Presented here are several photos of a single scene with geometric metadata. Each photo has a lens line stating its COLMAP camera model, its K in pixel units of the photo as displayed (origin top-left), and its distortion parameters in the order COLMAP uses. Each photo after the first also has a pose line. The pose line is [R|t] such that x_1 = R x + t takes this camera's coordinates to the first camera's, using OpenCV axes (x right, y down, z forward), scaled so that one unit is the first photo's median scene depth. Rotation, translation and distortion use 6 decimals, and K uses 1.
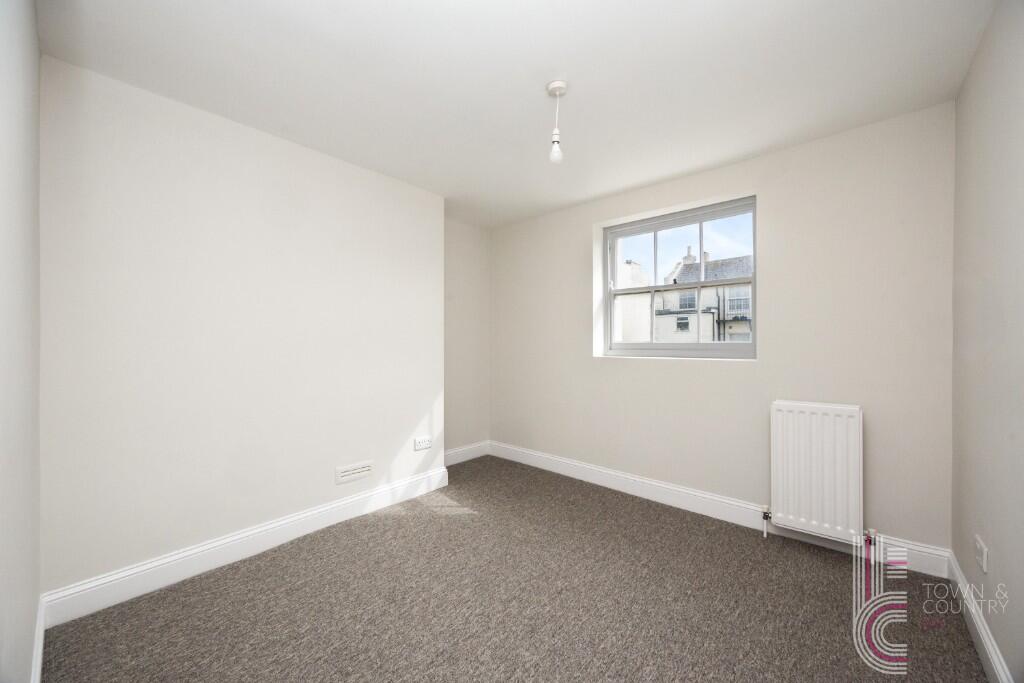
lens RADIAL K [[391.4, 0, 514.3], [0, 391.4, 340.7], [0, 0, 1]] dist [-0.002986, 0.000300]
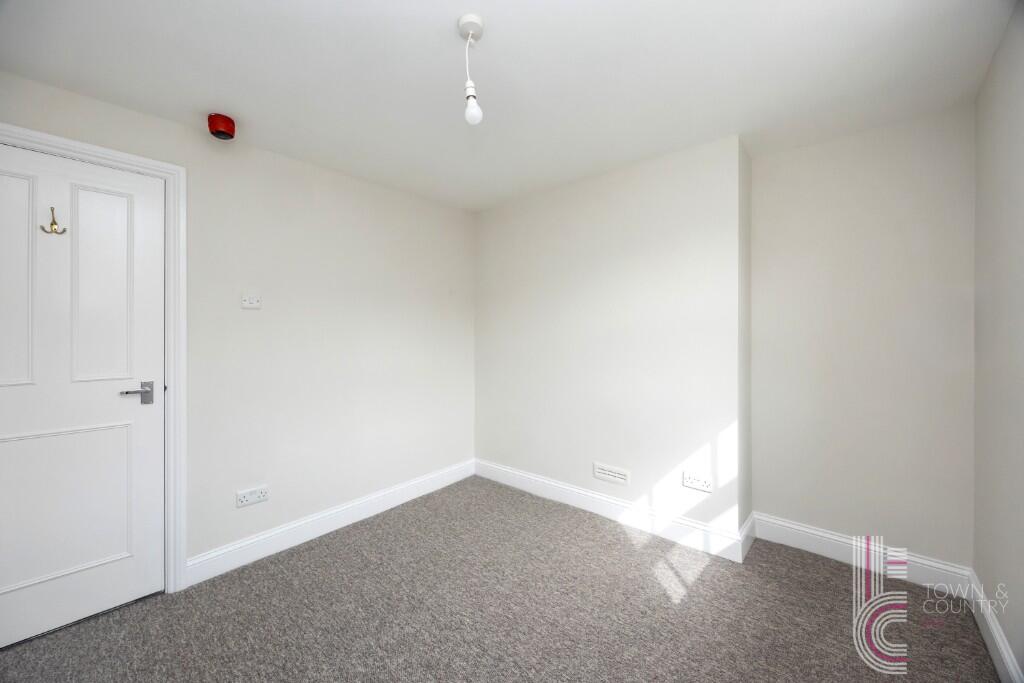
lens RADIAL K [[391.4, 0, 513.2], [0, 391.4, 338.0], [0, 0, 1]] dist [-0.002986, 0.000300]
pose [[-0.015794, 0.004538, -0.999865, 0.594775], [0.005922, 0.999973, 0.004445, -0.020511], [0.999858, -0.005851, -0.015820, 0.754232]]
